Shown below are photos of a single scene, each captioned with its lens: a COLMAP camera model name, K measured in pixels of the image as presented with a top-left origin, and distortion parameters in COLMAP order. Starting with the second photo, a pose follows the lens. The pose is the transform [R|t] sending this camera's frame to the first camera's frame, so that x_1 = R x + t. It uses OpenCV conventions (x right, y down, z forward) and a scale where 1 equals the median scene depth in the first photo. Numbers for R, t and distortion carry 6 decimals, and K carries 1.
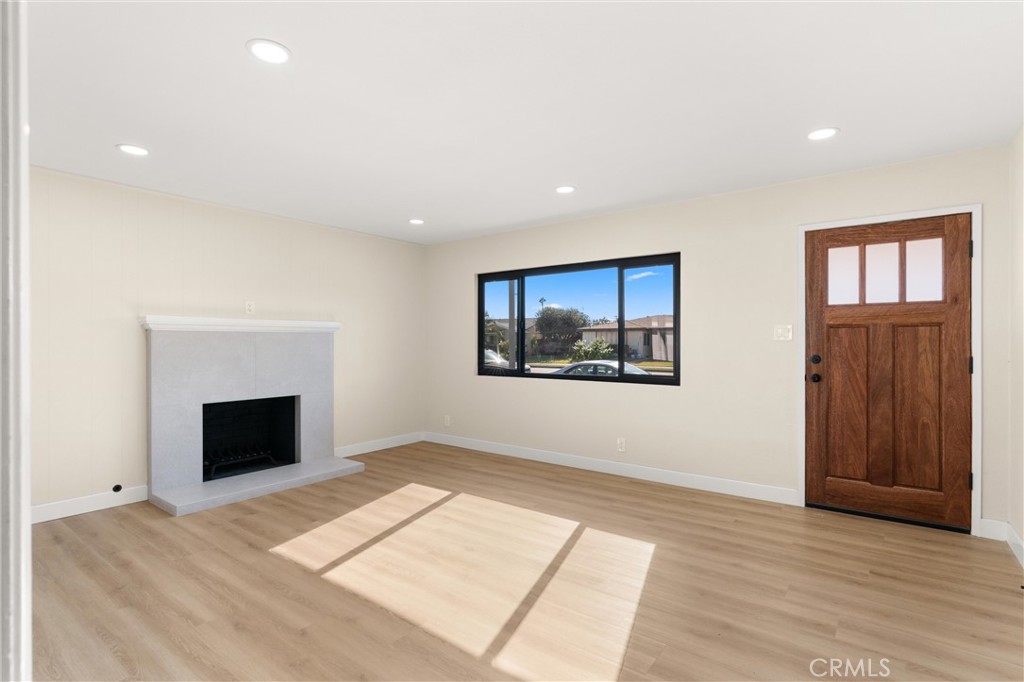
lens RADIAL K [[492.1, 0, 516.1], [0, 492.1, 343.1], [0, 0, 1]] dist [-0.010426, 0.002487]
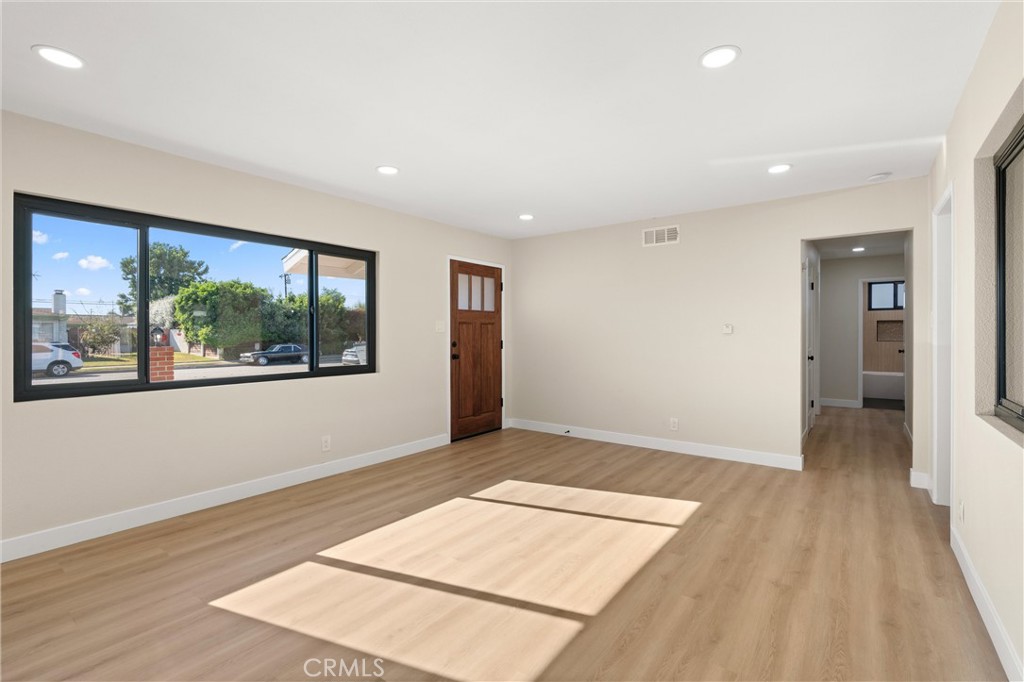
lens RADIAL K [[477.9, 0, 510.3], [0, 477.9, 331.5], [0, 0, 1]] dist [-0.009731, 0.001192]
pose [[-0.010271, 0.005728, 0.999931, -0.926407], [0.005336, 0.999970, -0.005673, 0.002407], [-0.999933, 0.005278, -0.010301, 0.883019]]
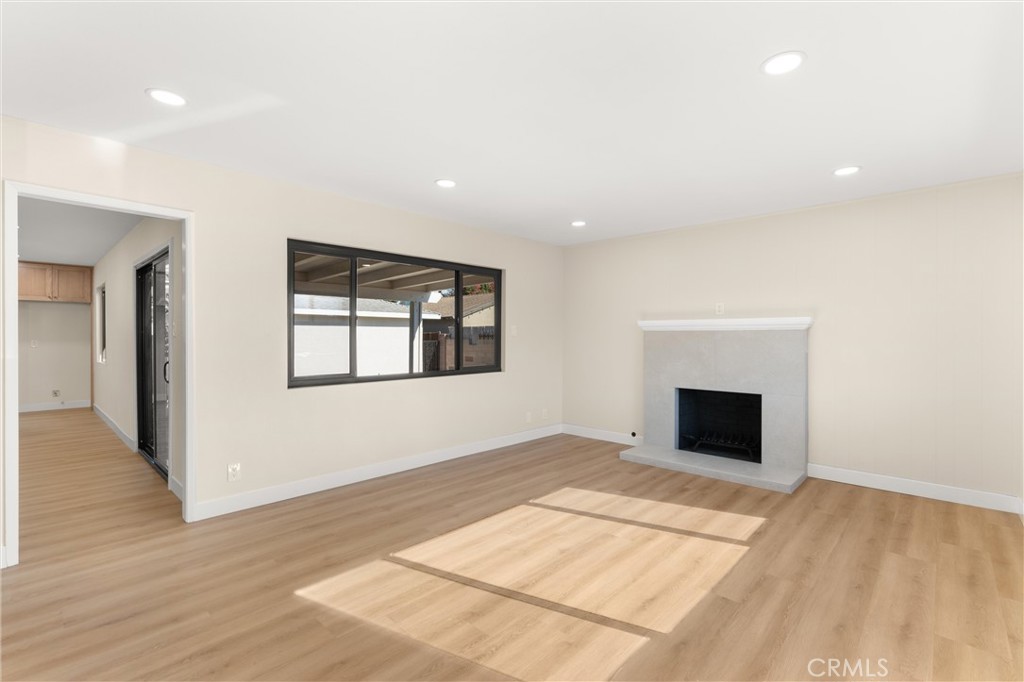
lens RADIAL K [[448.0, 0, 512.8], [0, 448.0, 338.1], [0, 0, 1]] dist [-0.001379, 0.000715]
pose [[-0.092754, 0.004179, -0.995680, 0.703205], [-0.004361, 0.999980, 0.004603, -0.011235], [0.995680, 0.004769, -0.092734, 0.851000]]
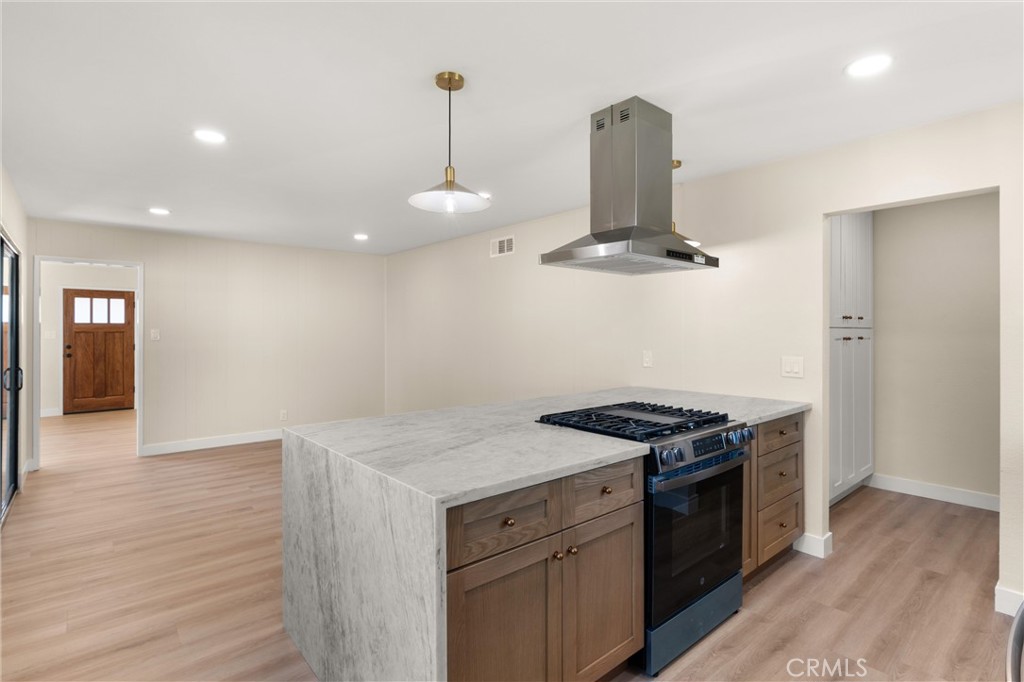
lens RADIAL K [[492.1, 0, 516.8], [0, 492.1, 336.0], [0, 0, 1]] dist [-0.010426, 0.002487]
pose [[0.188980, -0.000536, 0.981981, -1.222081], [-0.000776, 0.999999, 0.000695, -0.020533], [-0.981981, -0.000894, 0.188980, -1.461781]]
